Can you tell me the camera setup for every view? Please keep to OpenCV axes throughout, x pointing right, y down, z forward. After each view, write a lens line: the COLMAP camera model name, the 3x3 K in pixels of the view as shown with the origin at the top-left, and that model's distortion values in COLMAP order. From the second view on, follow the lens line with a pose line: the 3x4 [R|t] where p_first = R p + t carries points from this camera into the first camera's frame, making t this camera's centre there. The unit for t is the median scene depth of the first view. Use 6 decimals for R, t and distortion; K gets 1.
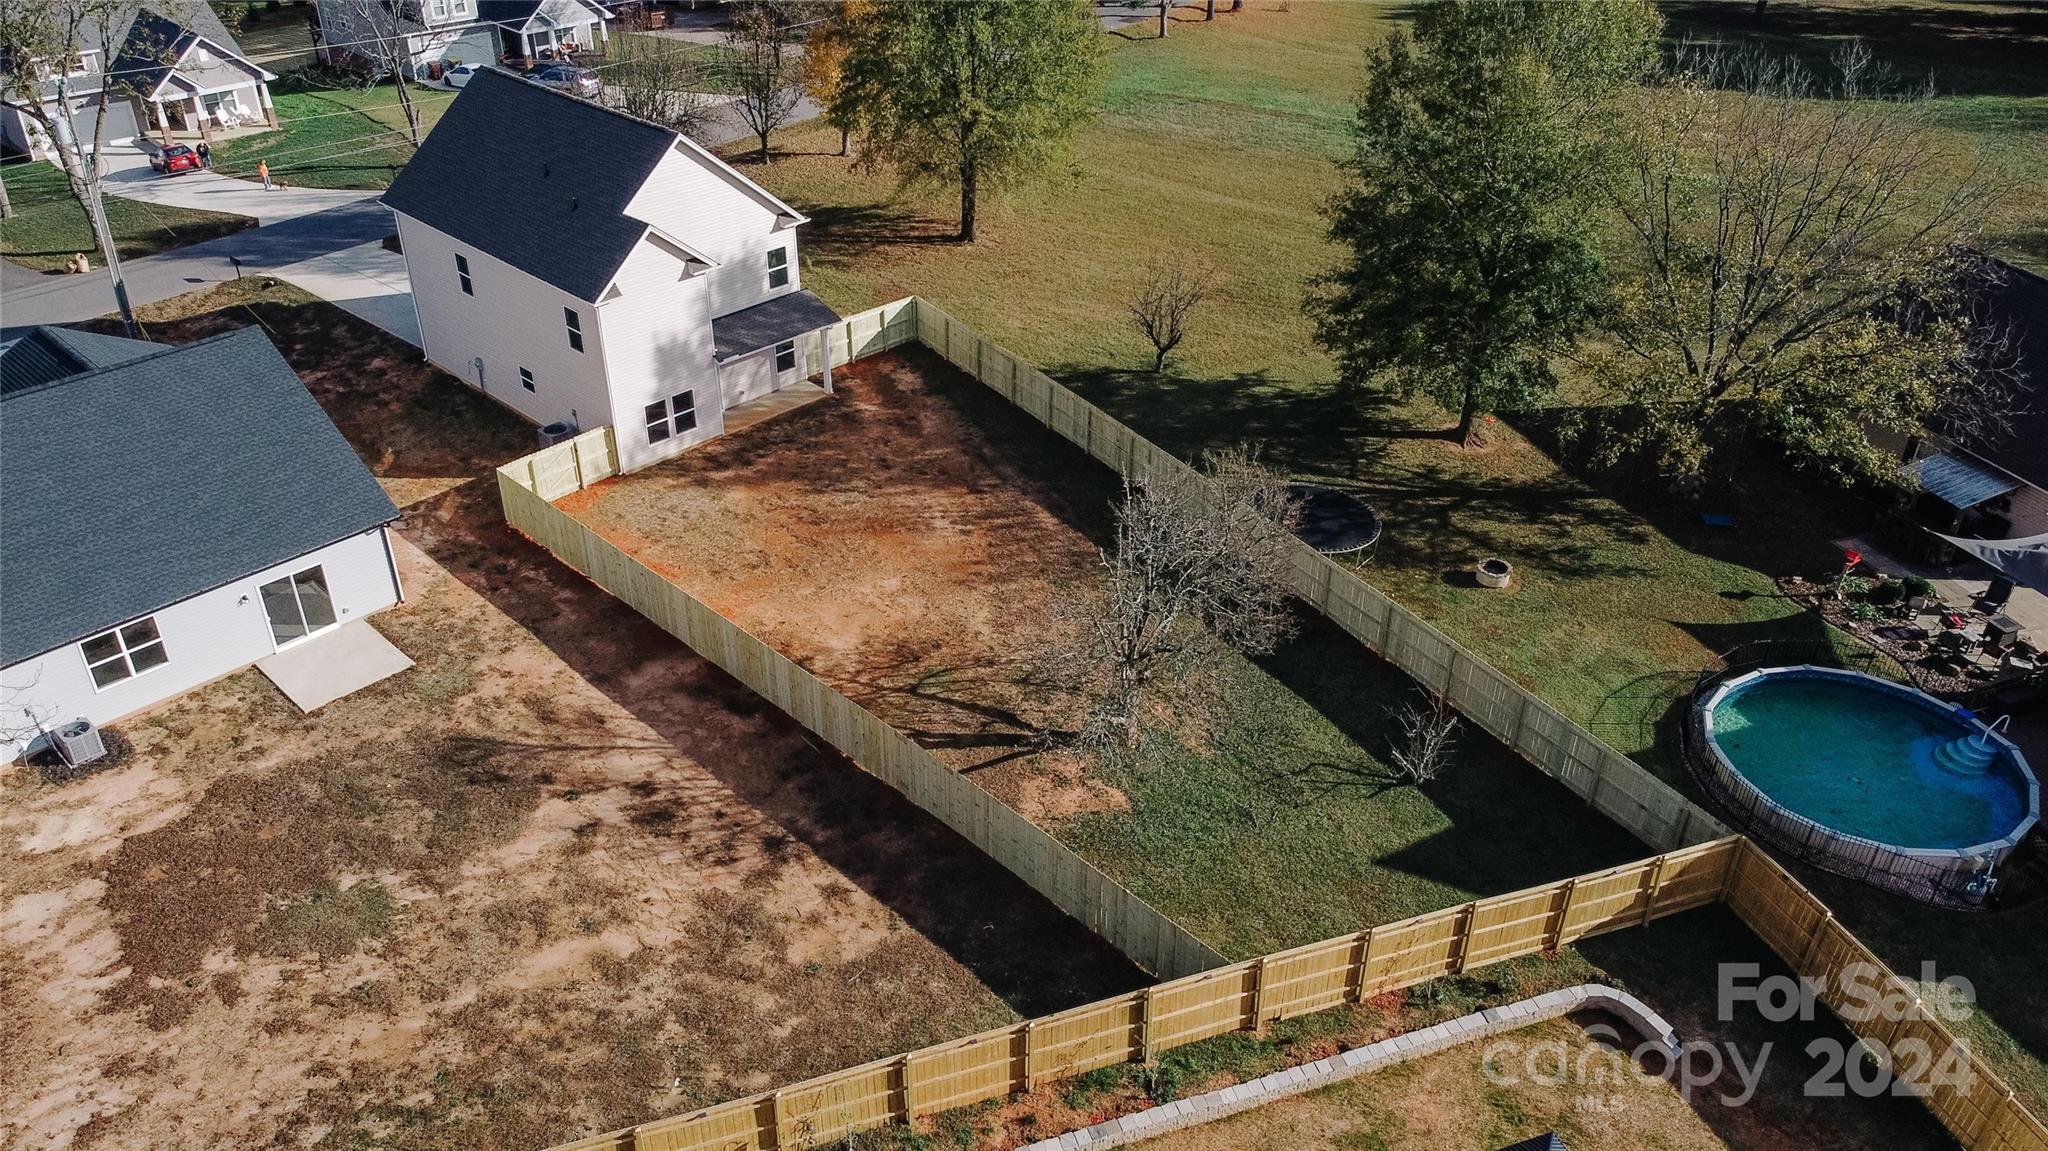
lens RADIAL K [[1557.3, 0, 1024.5], [0, 1557.3, 581.0], [0, 0, 1]] dist [-0.002232, -0.006881]
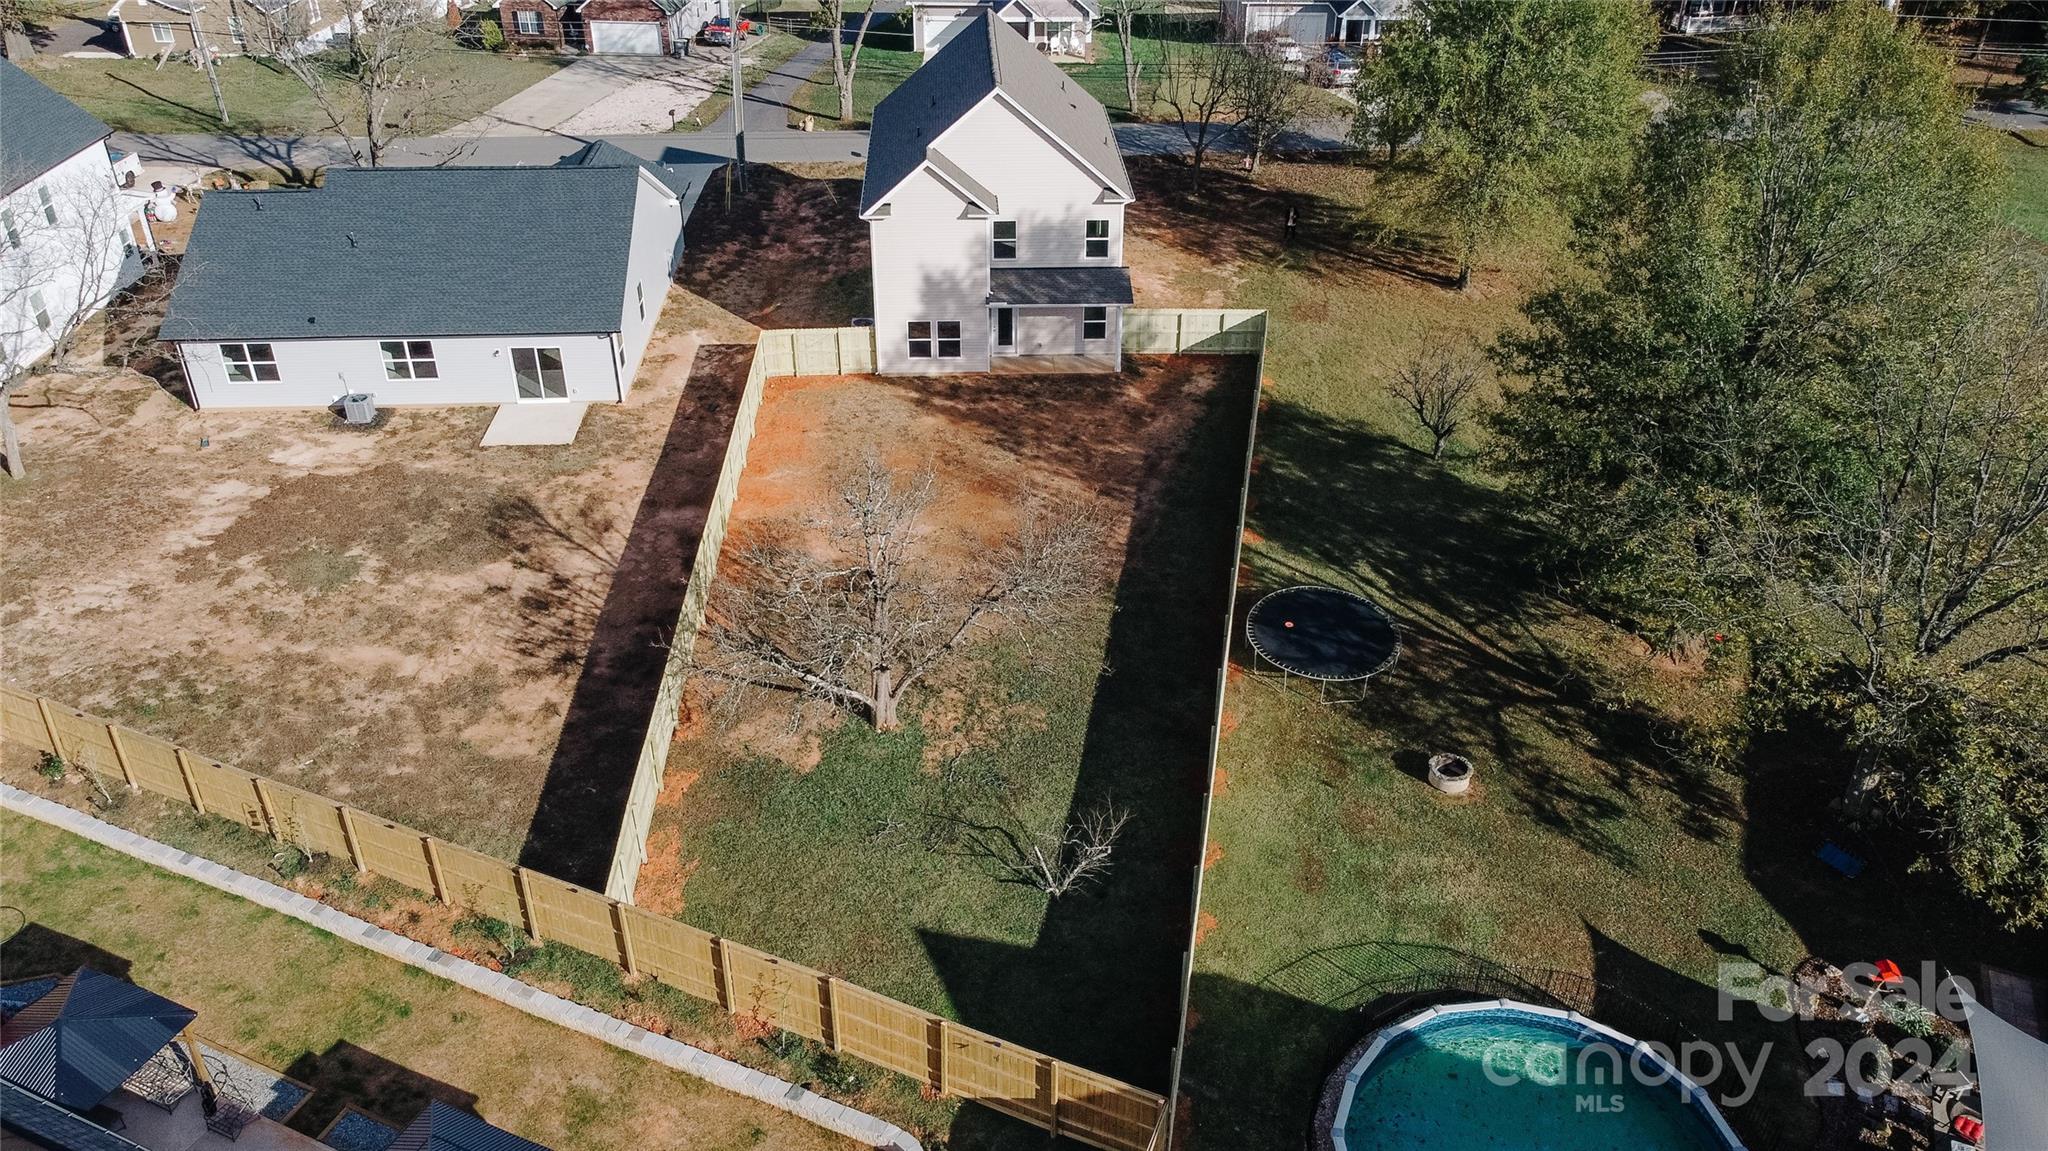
lens RADIAL K [[1557.3, 0, 1027.9], [0, 1557.3, 573.4], [0, 0, 1]] dist [-0.002232, -0.006881]
pose [[0.727313, 0.359680, -0.584505, 0.644712], [-0.364949, 0.923965, 0.114456, -0.127720], [0.581230, 0.130070, 0.803277, 0.226886]]
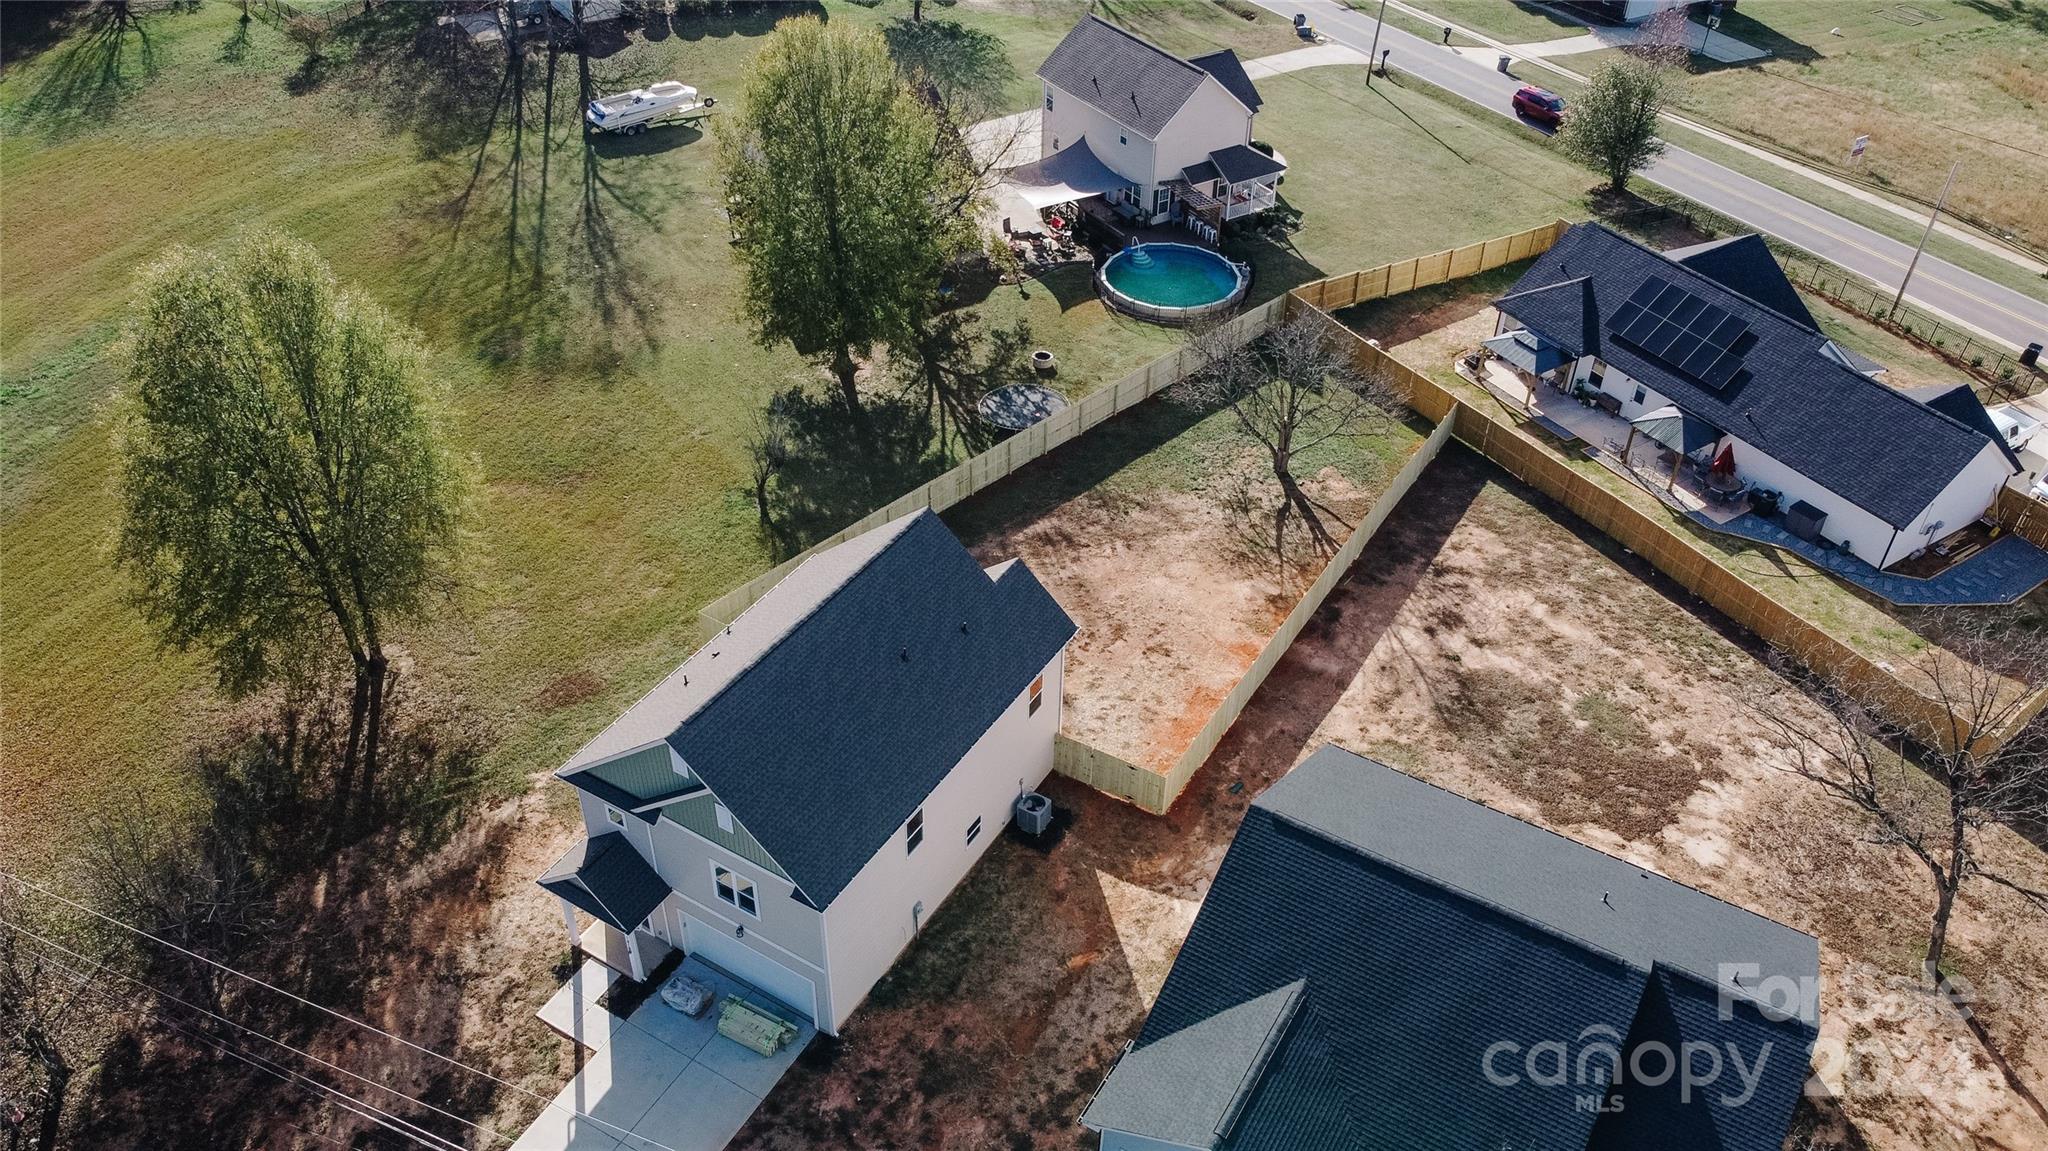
lens RADIAL K [[1557.3, 0, 1031.6], [0, 1557.3, 577.0], [0, 0, 1]] dist [-0.002232, -0.006881]
pose [[-0.227113, -0.612344, 0.757268, -1.217983], [0.499569, 0.594230, 0.630334, -1.023744], [-0.835973, 0.521465, 0.170951, 0.944883]]
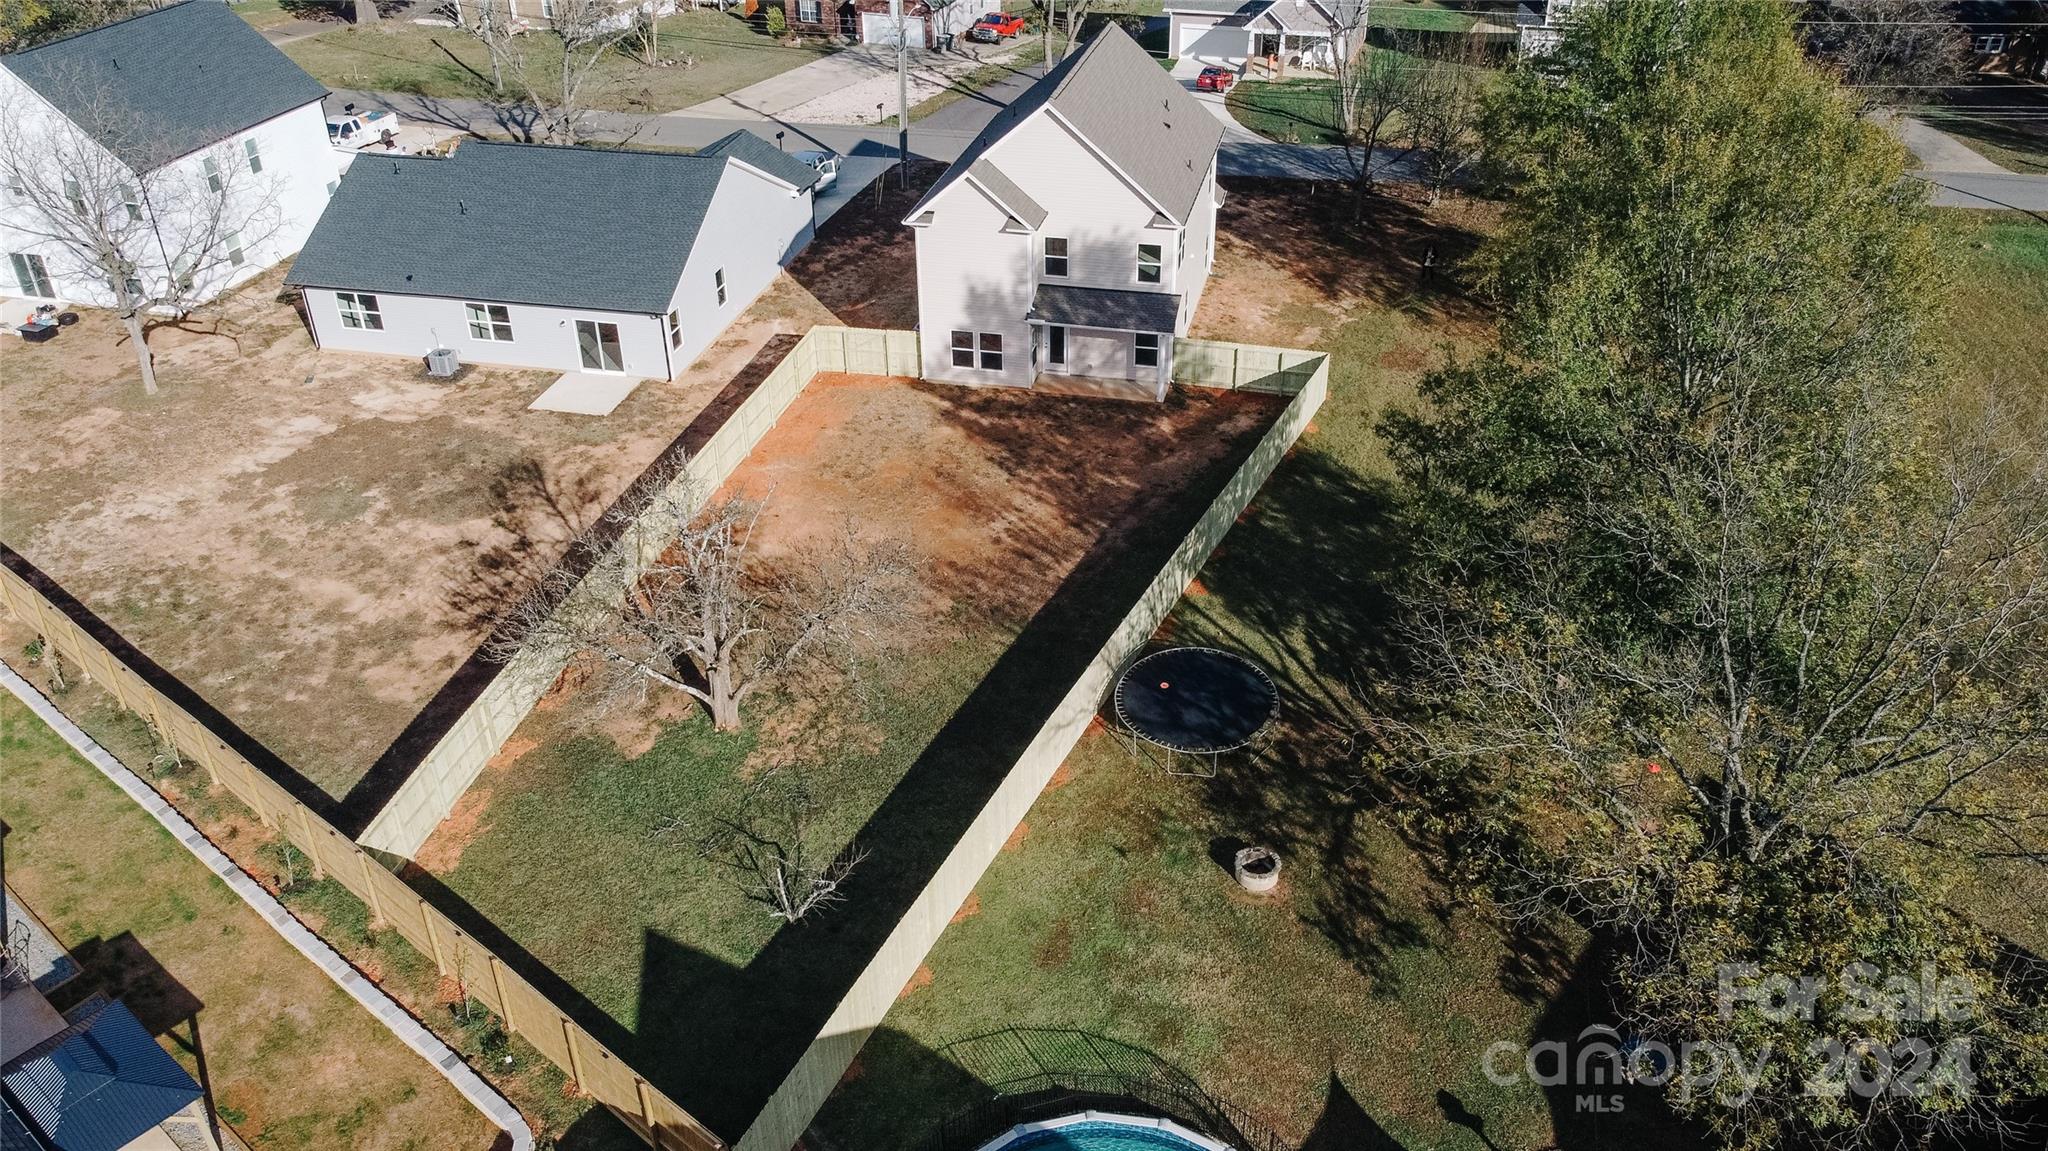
lens RADIAL K [[1557.3, 0, 1027.9], [0, 1557.3, 571.3], [0, 0, 1]] dist [-0.002232, -0.006881]
pose [[0.516875, 0.441943, -0.733162, 0.817824], [-0.445060, 0.870322, 0.210857, -0.269069], [0.731274, 0.217314, 0.646540, 0.443776]]
